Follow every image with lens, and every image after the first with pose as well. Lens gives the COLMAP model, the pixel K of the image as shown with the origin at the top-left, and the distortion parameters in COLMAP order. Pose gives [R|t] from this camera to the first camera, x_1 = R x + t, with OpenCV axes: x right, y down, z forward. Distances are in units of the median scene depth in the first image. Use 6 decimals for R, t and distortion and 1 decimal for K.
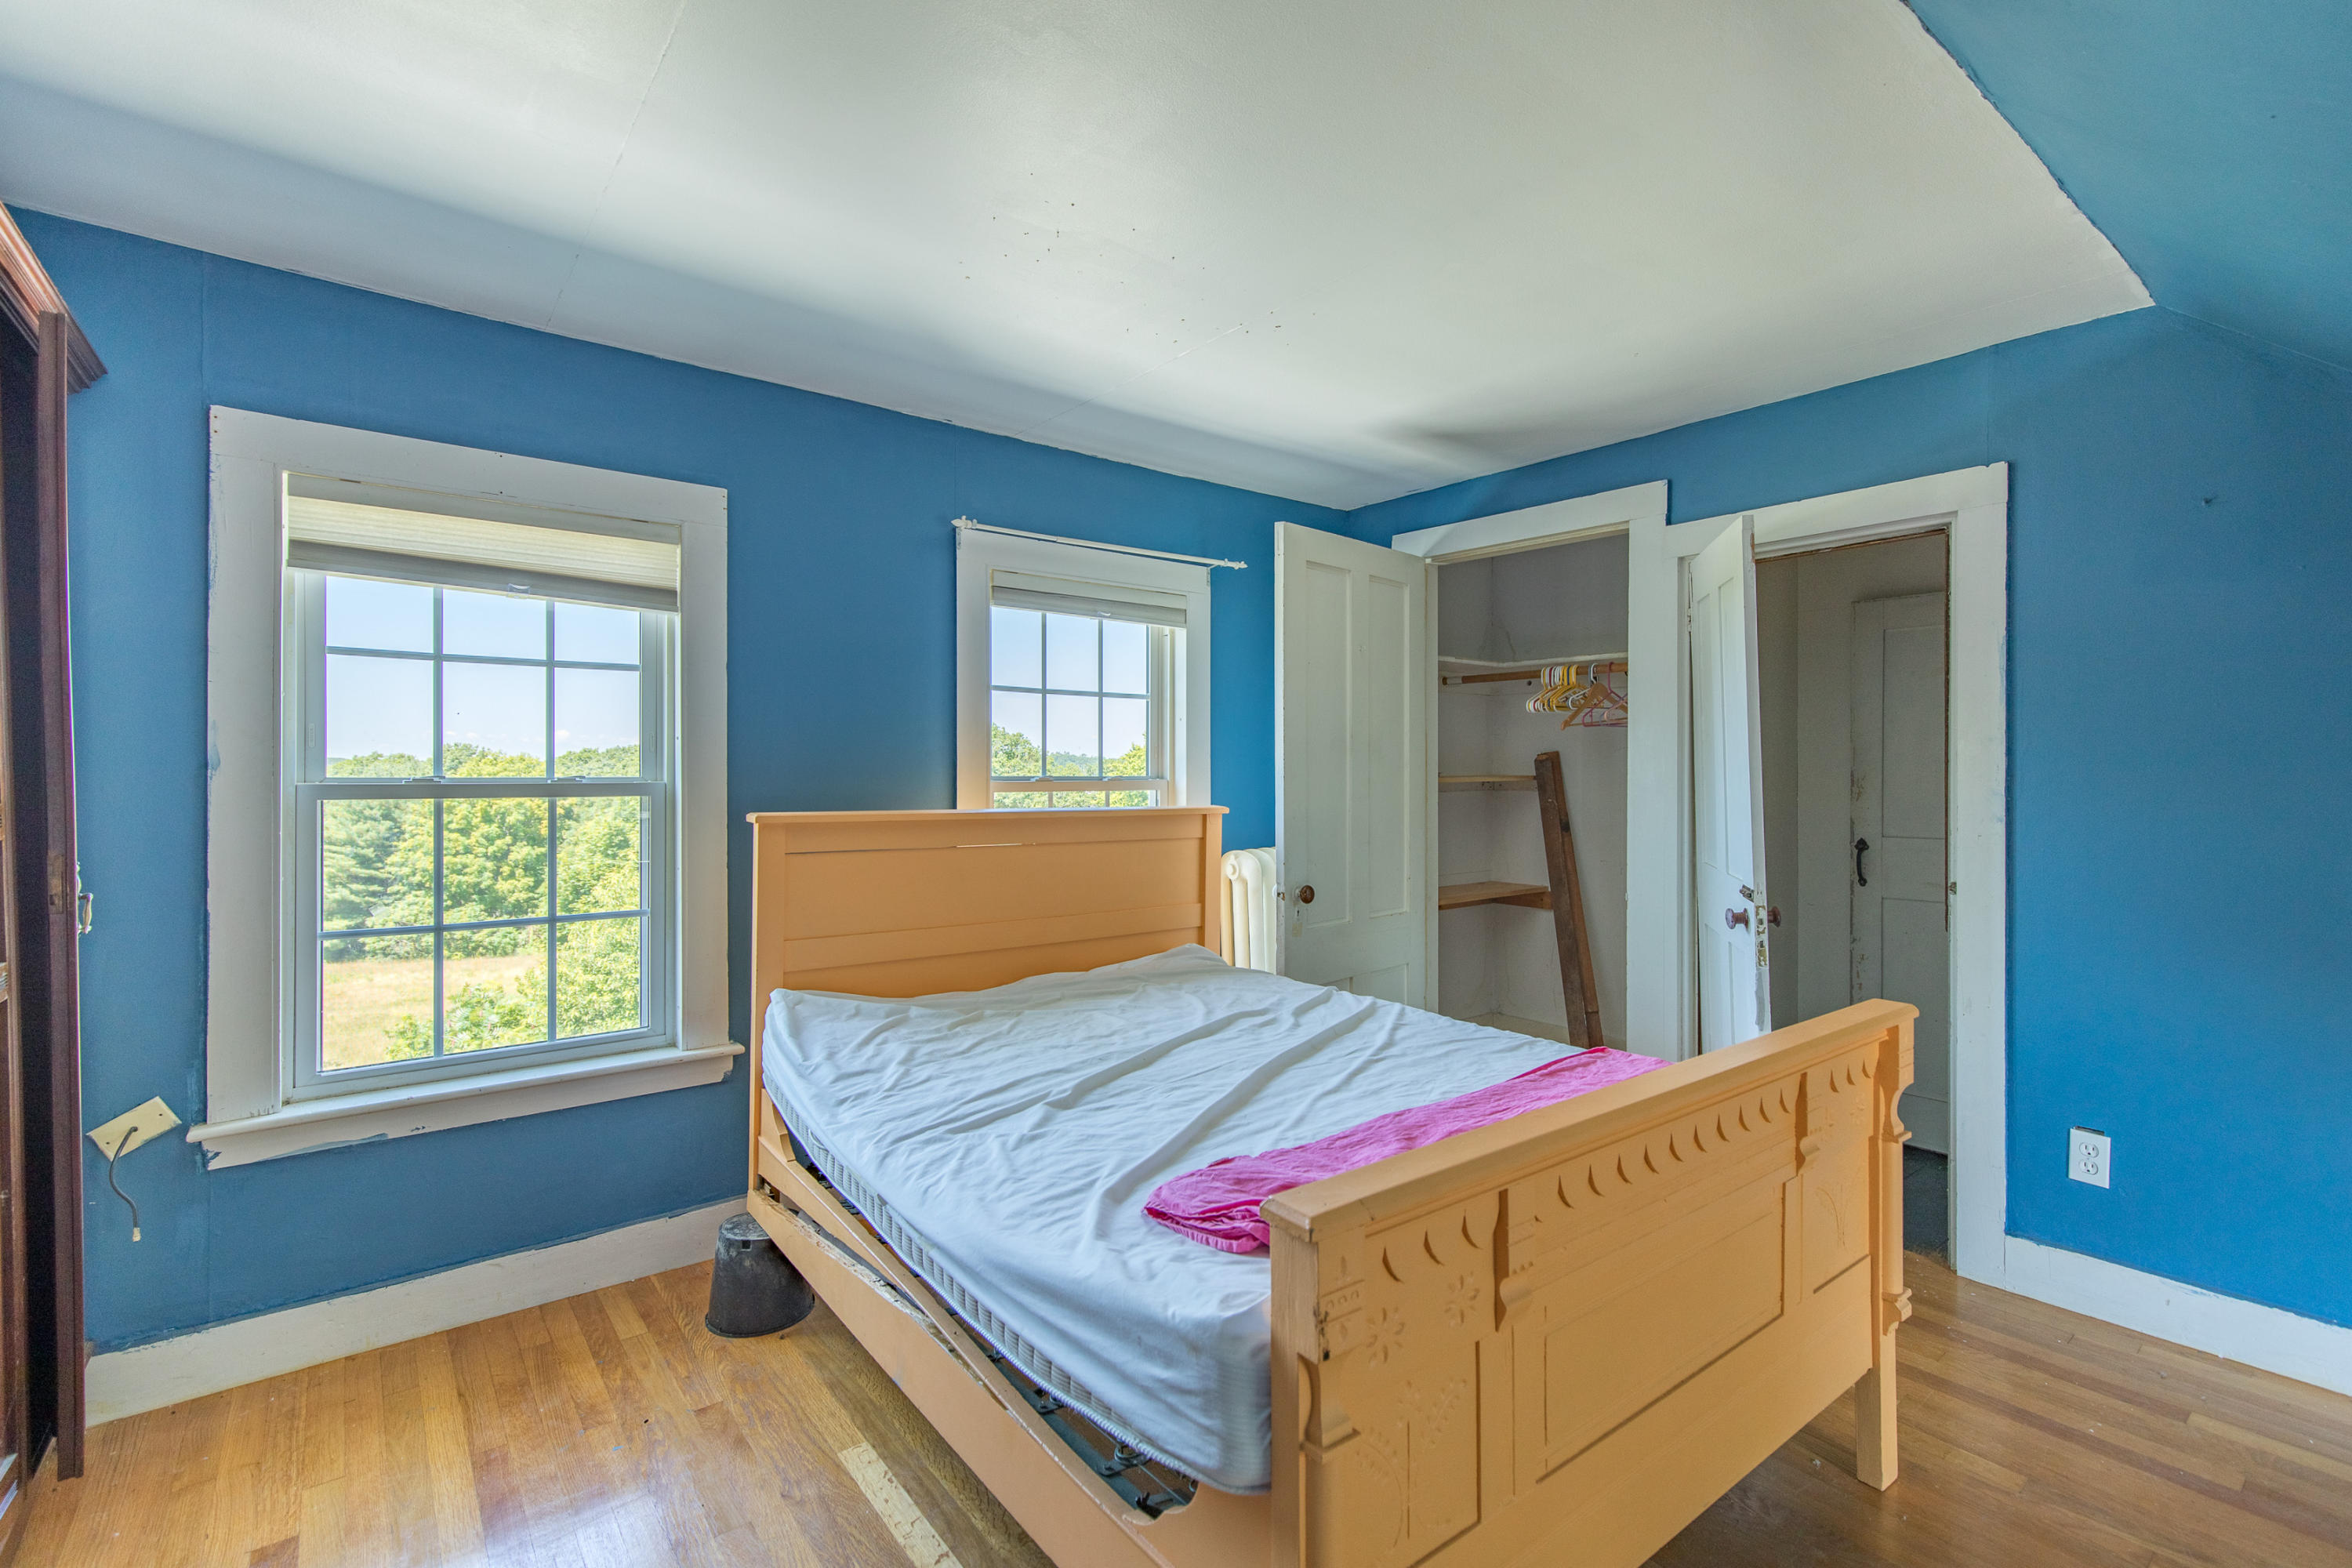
lens RADIAL K [[1062.8, 0, 1192.9], [0, 1062.8, 775.9], [0, 0, 1]] dist [0.004192, 0.000107]
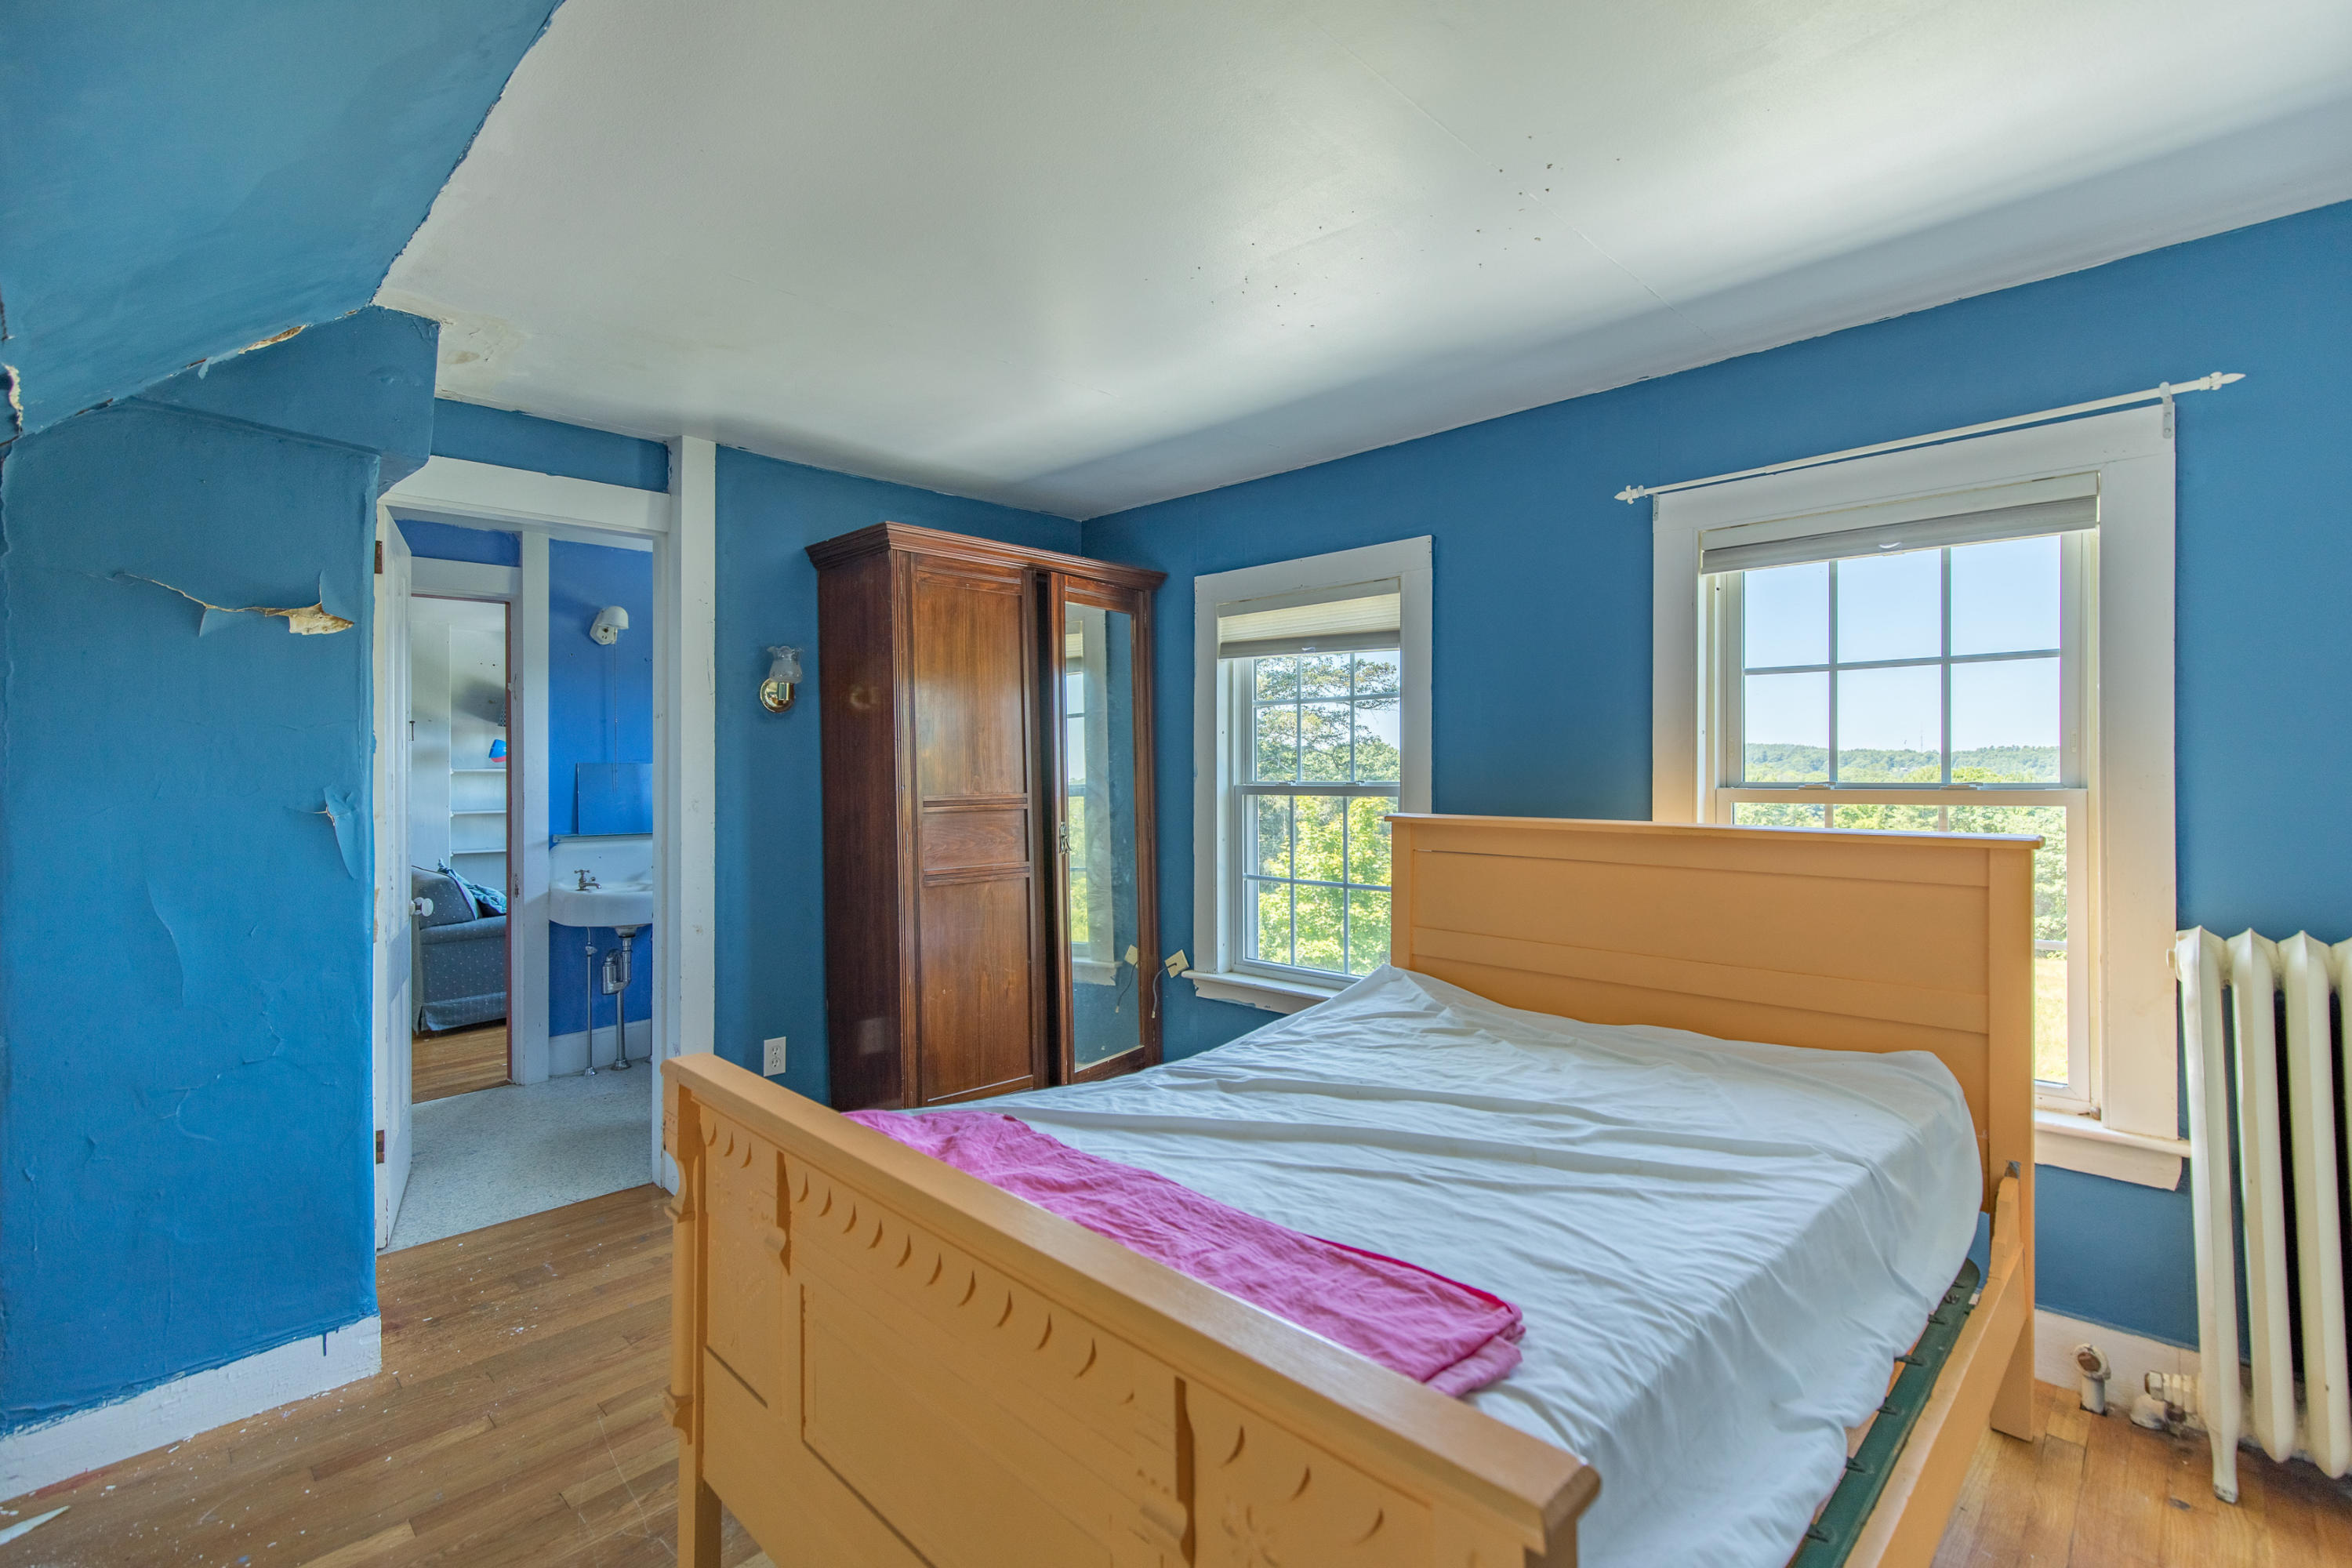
lens RADIAL K [[1062.8, 0, 1192.9], [0, 1062.8, 775.9], [0, 0, 1]] dist [0.004192, 0.000107]
pose [[0.125840, -0.000671, -0.992050, 0.685088], [-0.000683, 0.999999, -0.000763, -0.004965], [0.992050, 0.000773, 0.125839, 0.598899]]
